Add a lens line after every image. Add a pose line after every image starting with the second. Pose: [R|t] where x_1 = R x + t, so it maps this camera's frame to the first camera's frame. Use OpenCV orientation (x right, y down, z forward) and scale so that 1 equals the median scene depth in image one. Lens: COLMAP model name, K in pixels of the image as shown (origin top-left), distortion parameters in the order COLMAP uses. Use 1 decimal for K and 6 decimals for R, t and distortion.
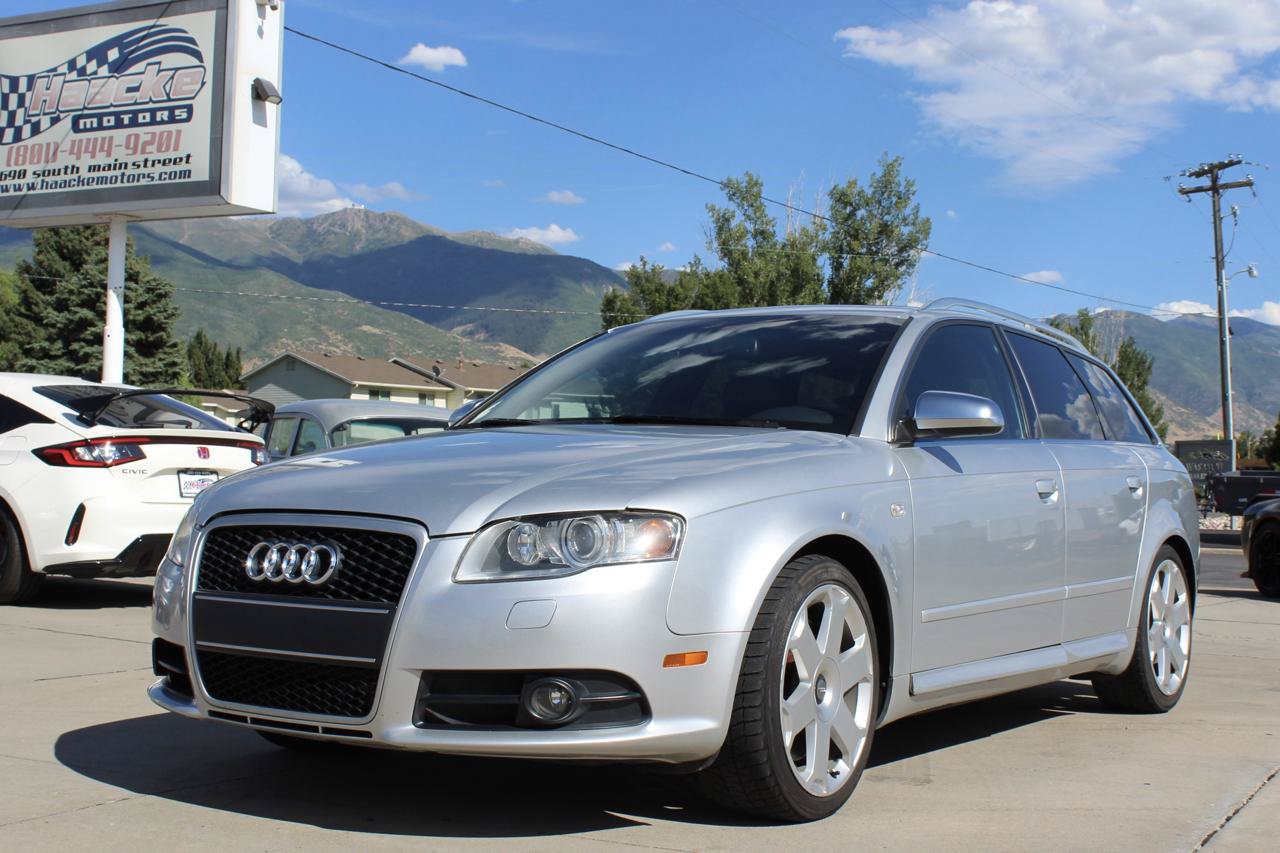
lens RADIAL K [[1713.6, 0, 640.1], [0, 1713.6, 452.6], [0, 0, 1]] dist [-0.125334, 0.168045]
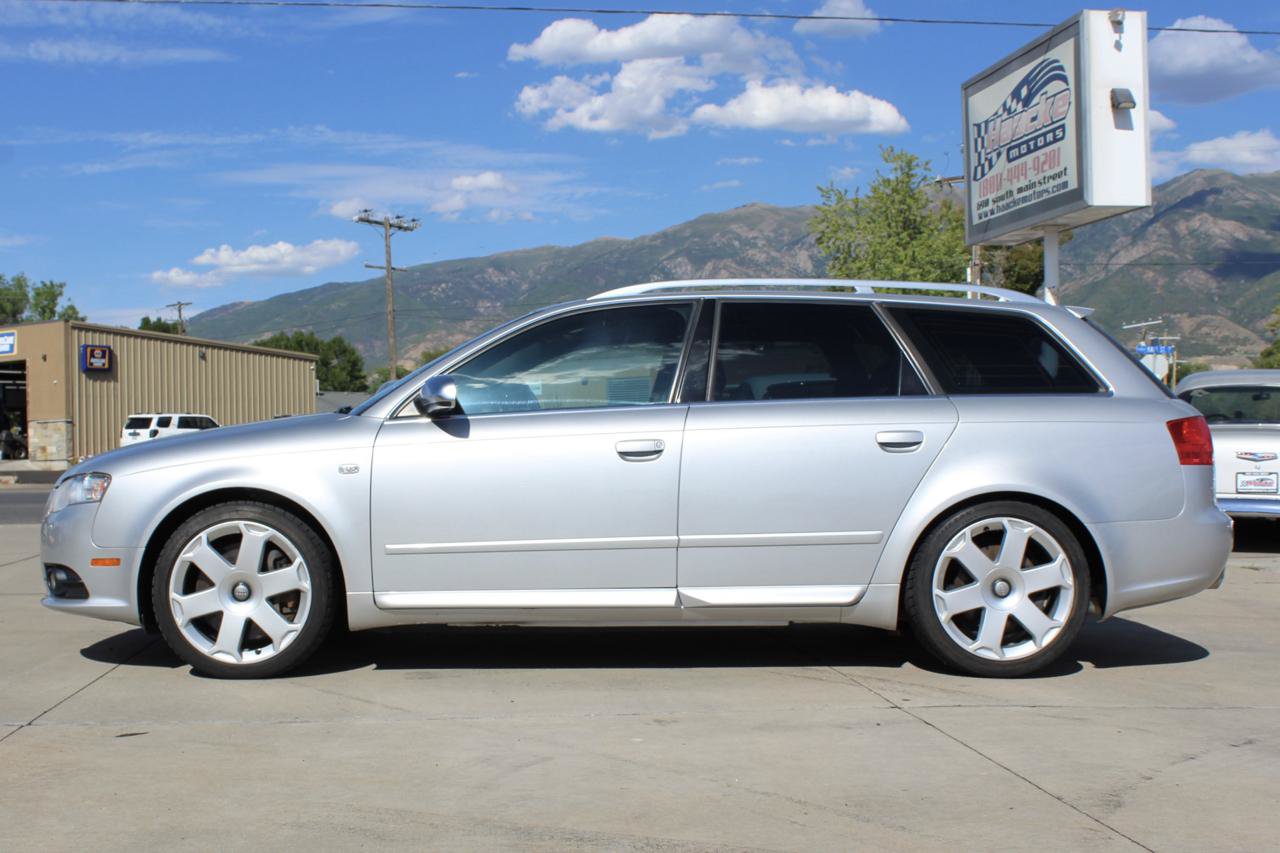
lens RADIAL K [[1503.4, 0, 572.8], [0, 1503.4, 490.5], [0, 0, 1]] dist [-0.092447, 0.053158]
pose [[0.560709, -0.001899, -0.828011, 0.382555], [0.035638, 0.999126, 0.021842, 0.009516], [0.827246, -0.041756, 0.560287, 0.149541]]
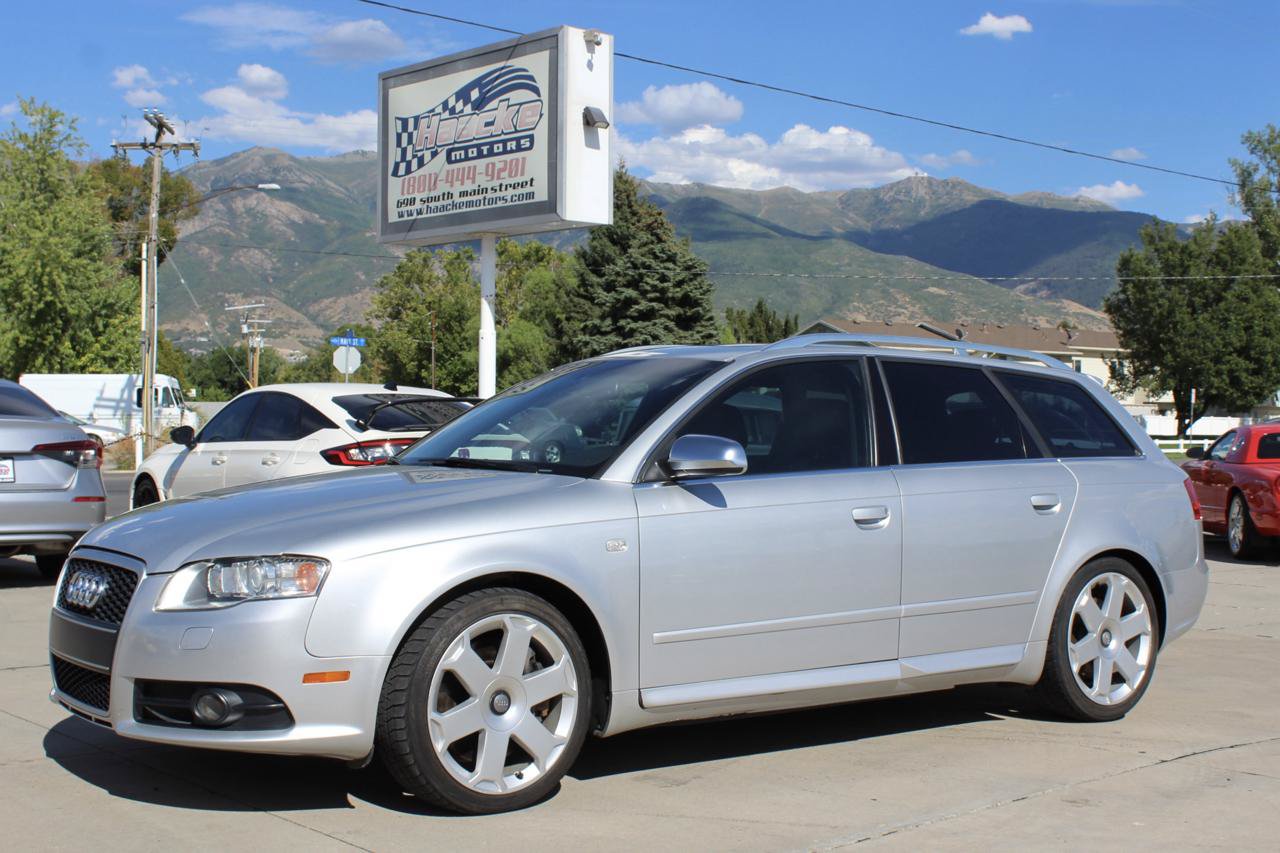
lens RADIAL K [[1622.8, 0, 632.9], [0, 1622.8, 425.7], [0, 0, 1]] dist [-0.104067, 0.081767]
pose [[0.941031, -0.014240, -0.338020, 0.163822], [0.017875, 0.999811, 0.007644, -0.016888], [0.337847, -0.013235, 0.941108, -0.003535]]
